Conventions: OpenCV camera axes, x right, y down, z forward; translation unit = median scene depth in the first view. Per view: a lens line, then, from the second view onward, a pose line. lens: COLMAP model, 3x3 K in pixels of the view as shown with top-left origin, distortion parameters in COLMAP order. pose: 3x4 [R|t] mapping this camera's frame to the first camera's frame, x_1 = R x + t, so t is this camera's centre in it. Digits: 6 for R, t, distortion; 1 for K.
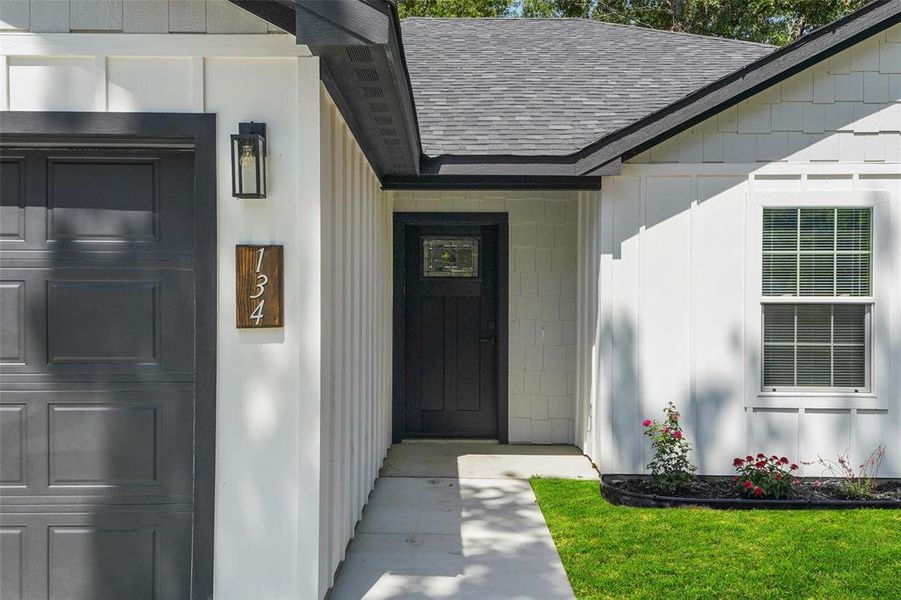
lens RADIAL K [[854.5, 0, 449.2], [0, 854.5, 302.5], [0, 0, 1]] dist [0.076266, 0.000000]
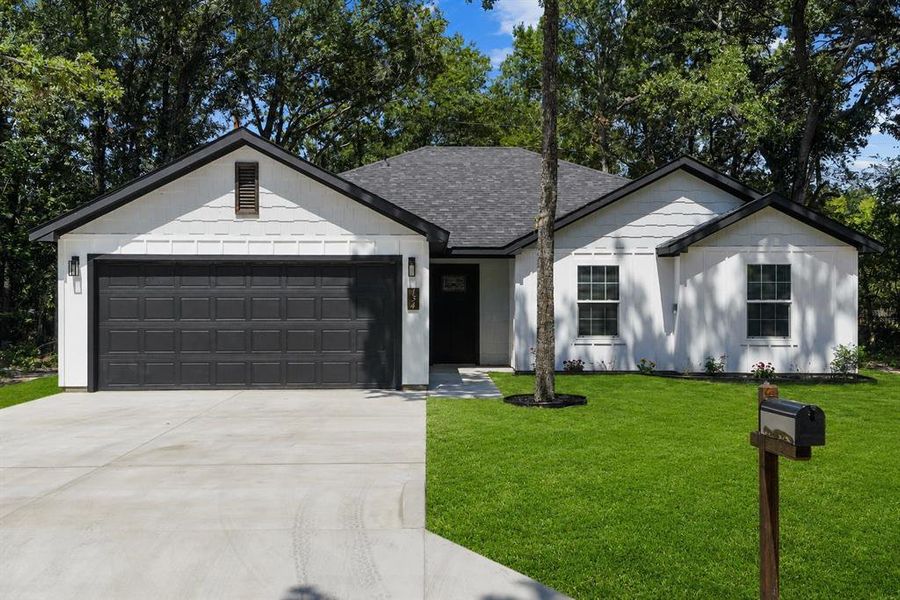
lens RADIAL K [[926.4, 0, 448.3], [0, 926.4, 300.8], [0, 0, 1]] dist [-0.009615, 0.000000]
pose [[0.999620, -0.004429, 0.027191, -0.094584], [0.004571, 0.999976, -0.005135, 0.006591], [-0.027167, 0.005257, 0.999617, -1.728560]]
